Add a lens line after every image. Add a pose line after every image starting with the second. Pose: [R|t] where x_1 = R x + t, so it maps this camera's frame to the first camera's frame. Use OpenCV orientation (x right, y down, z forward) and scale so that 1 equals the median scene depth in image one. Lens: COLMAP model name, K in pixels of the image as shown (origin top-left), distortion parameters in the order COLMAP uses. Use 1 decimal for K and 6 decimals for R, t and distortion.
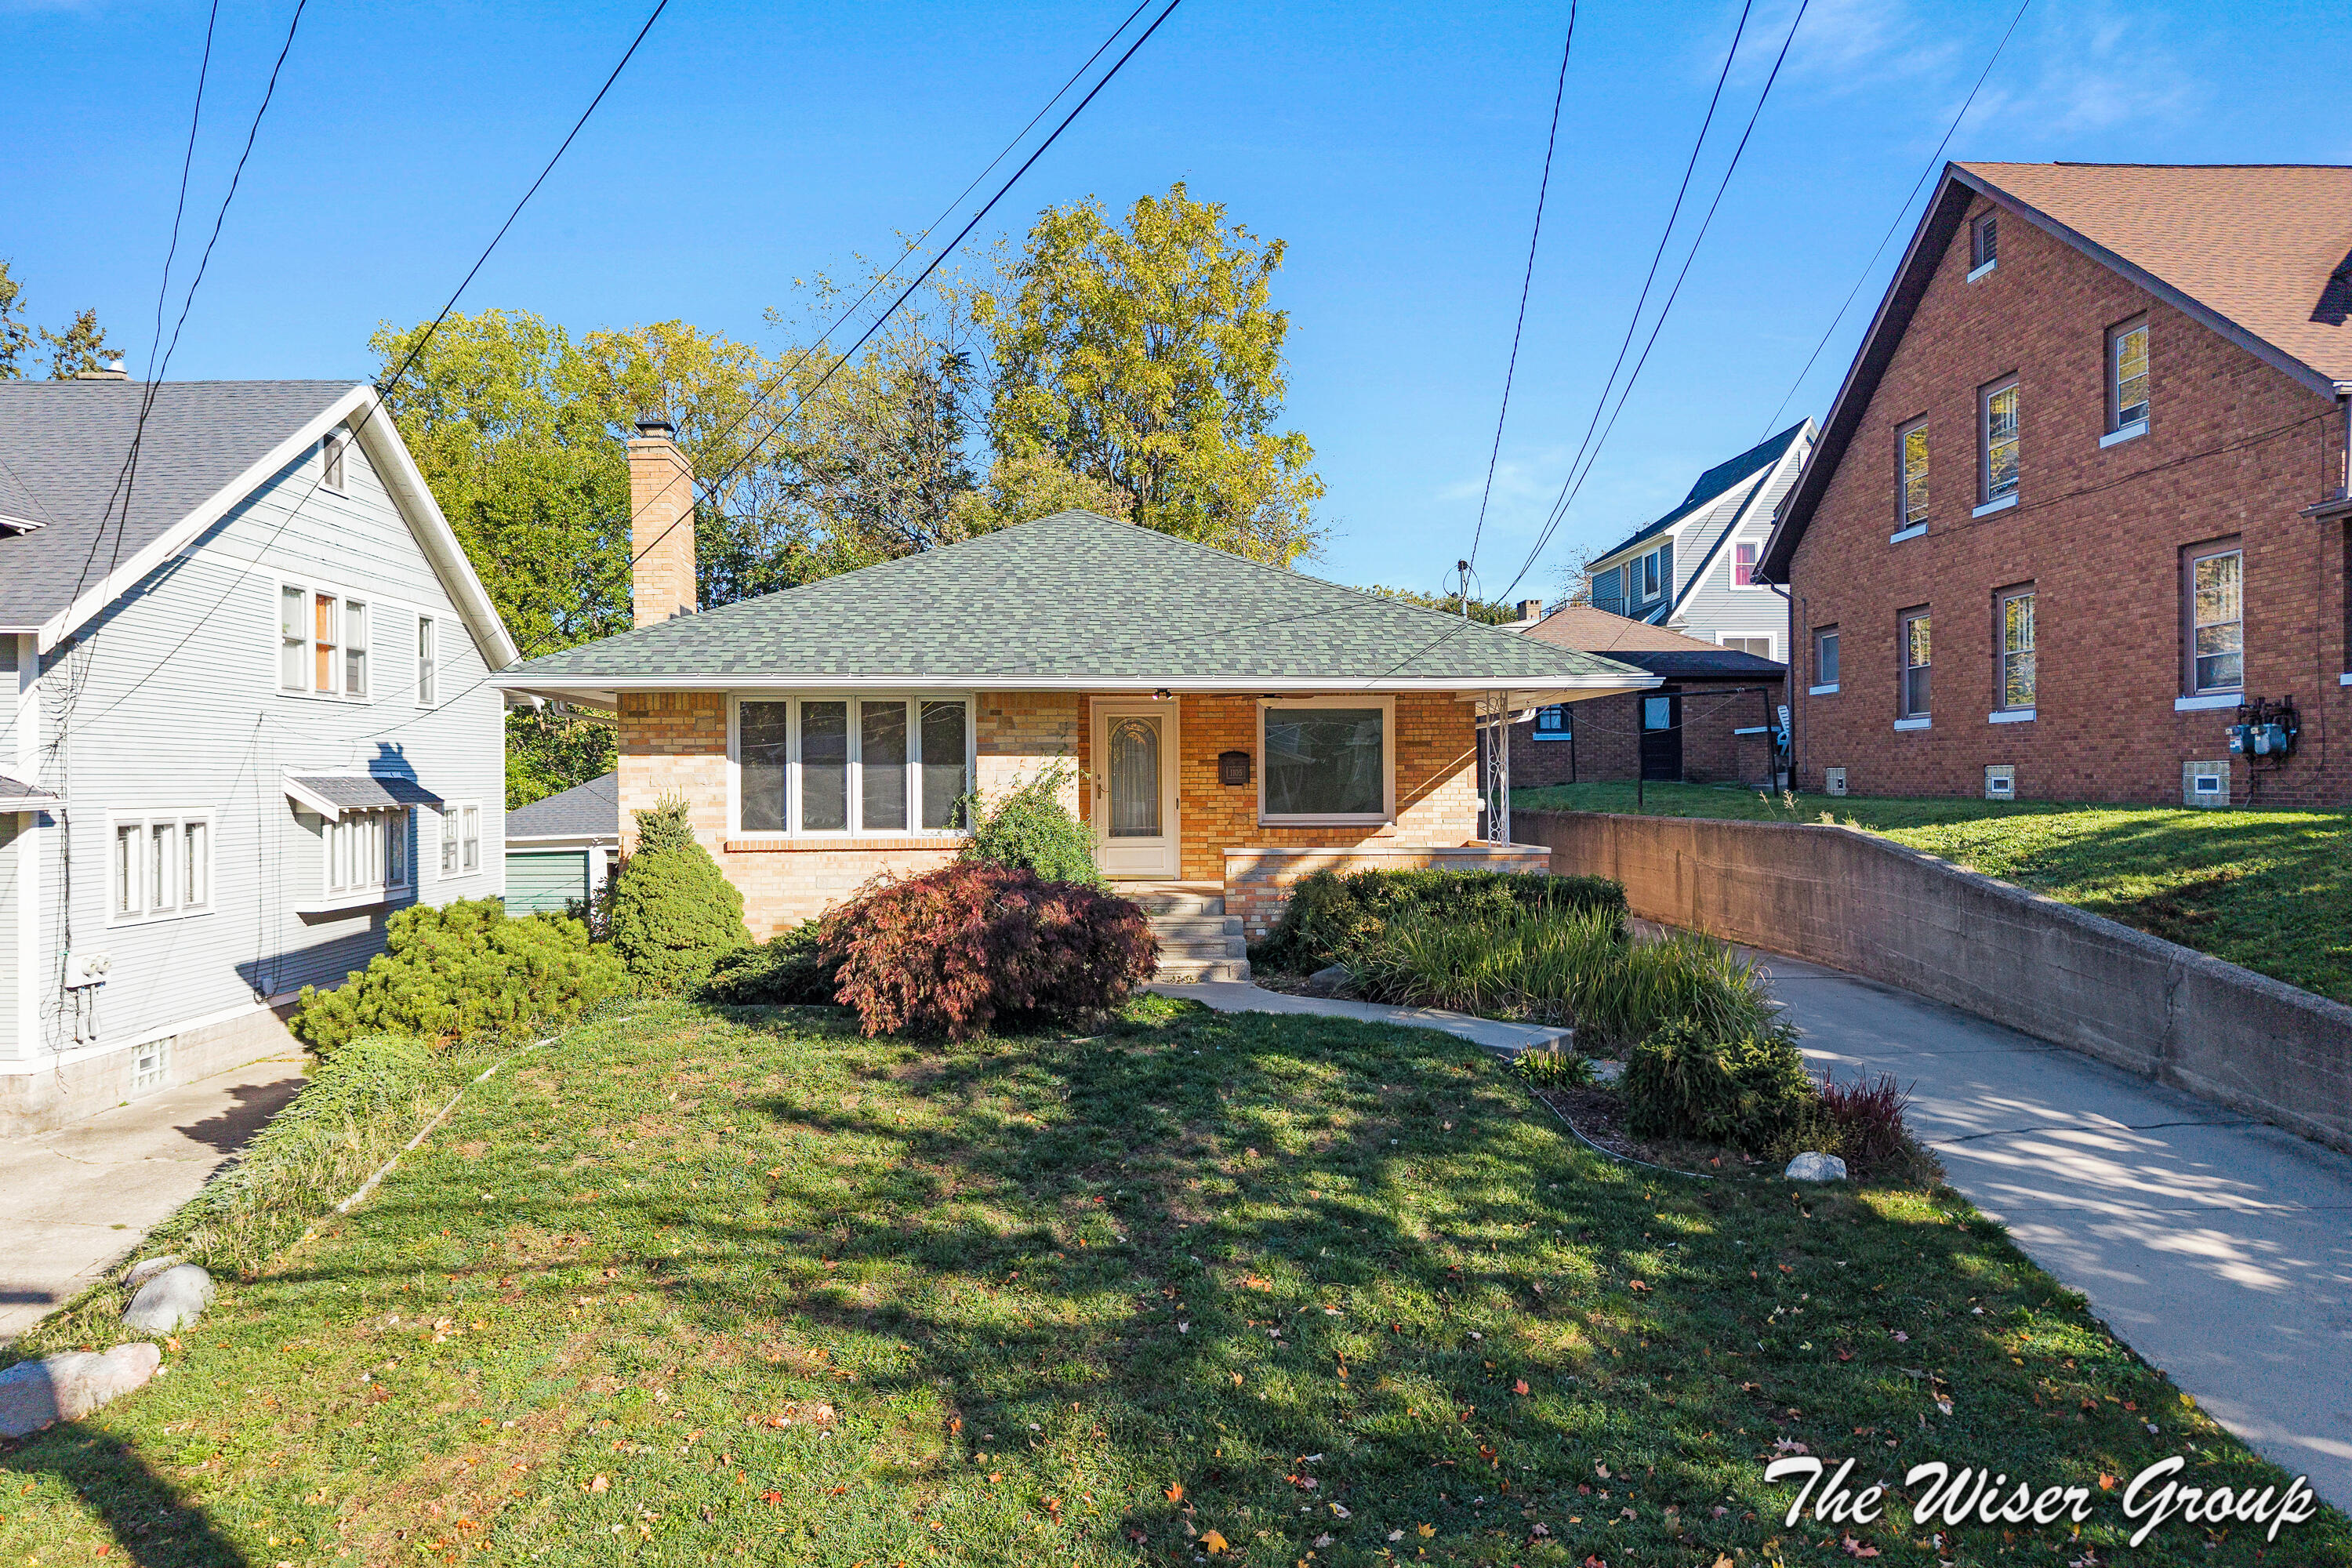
lens RADIAL K [[1631.6, 0, 1180.8], [0, 1631.6, 750.6], [0, 0, 1]] dist [0.037502, -0.048462]
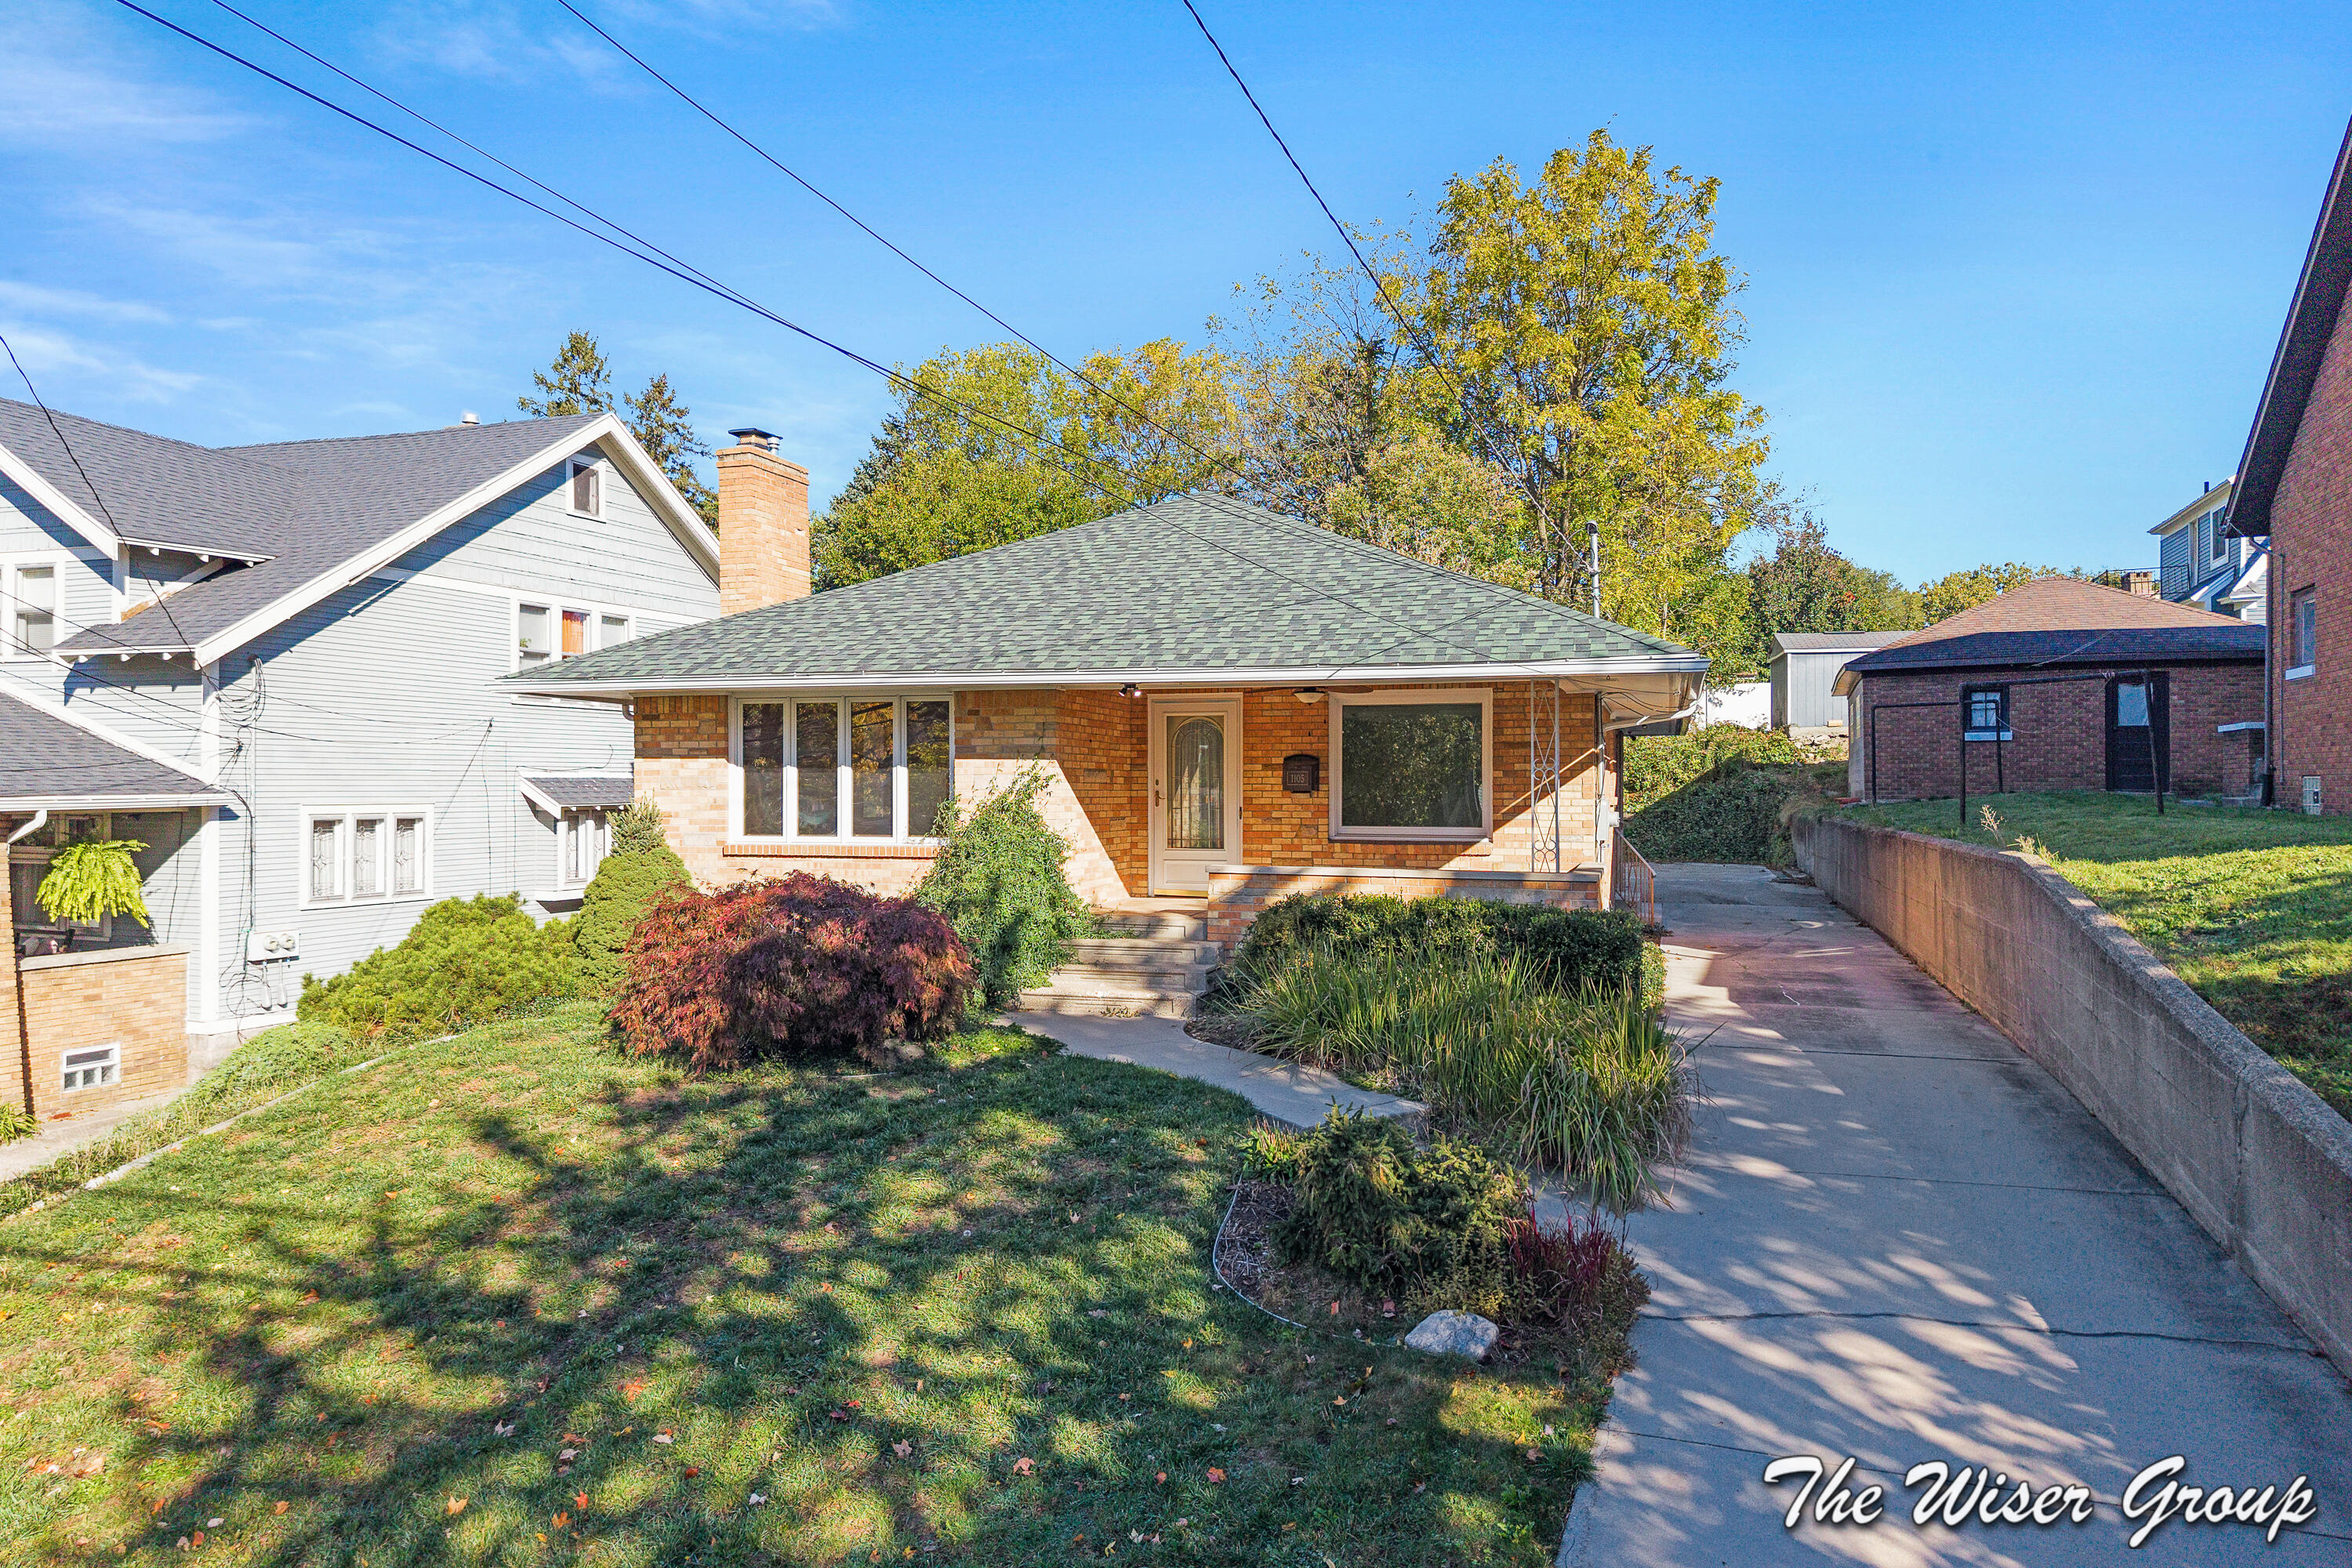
lens RADIAL K [[1631.6, 0, 1180.8], [0, 1631.6, 750.6], [0, 0, 1]] dist [0.037502, -0.048462]
pose [[0.925256, -0.000766, -0.379342, 0.348333], [0.000135, 0.999999, -0.001690, -0.000056], [0.379343, 0.001512, 0.925255, 0.183978]]
